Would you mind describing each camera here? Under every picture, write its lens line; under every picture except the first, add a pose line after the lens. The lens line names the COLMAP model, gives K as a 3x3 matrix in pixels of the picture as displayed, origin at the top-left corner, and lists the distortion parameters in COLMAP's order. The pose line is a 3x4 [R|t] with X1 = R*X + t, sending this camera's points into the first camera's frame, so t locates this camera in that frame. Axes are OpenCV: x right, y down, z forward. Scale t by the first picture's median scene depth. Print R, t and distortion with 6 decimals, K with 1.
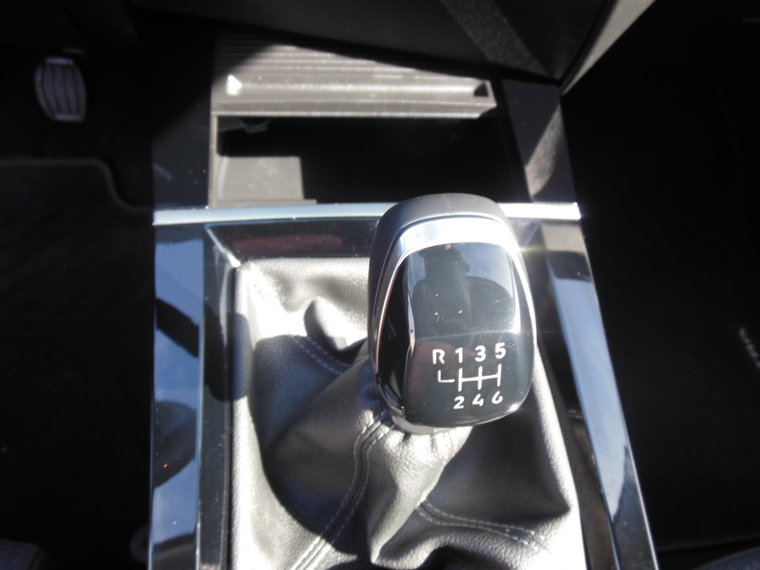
lens RADIAL K [[570.7, 0, 379.1], [0, 570.7, 289.1], [0, 0, 1]] dist [-0.029007, 0.046608]
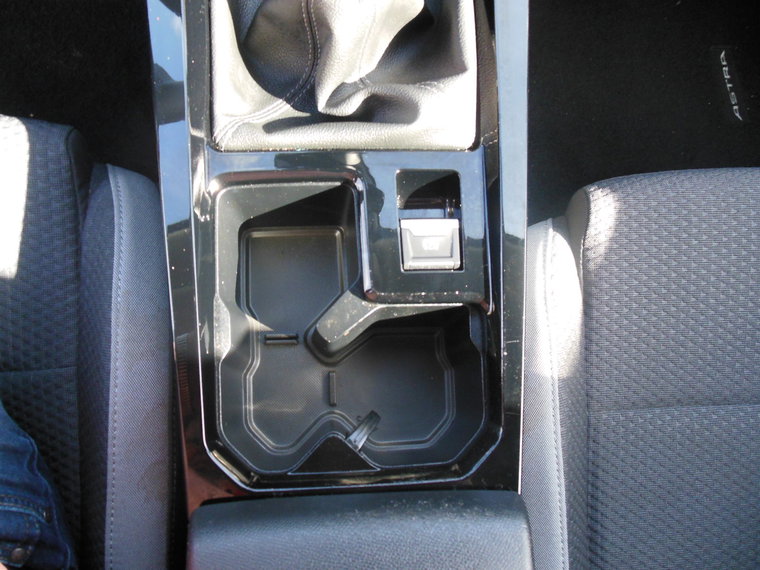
lens RADIAL K [[570.7, 0, 380.4], [0, 570.7, 281.7], [0, 0, 1]] dist [-0.029007, 0.046608]
pose [[0.998557, 0.053680, 0.001536, 0.143772], [-0.050297, 0.924827, 0.377049, 0.320332], [0.018819, -0.376583, 0.926192, -0.372558]]
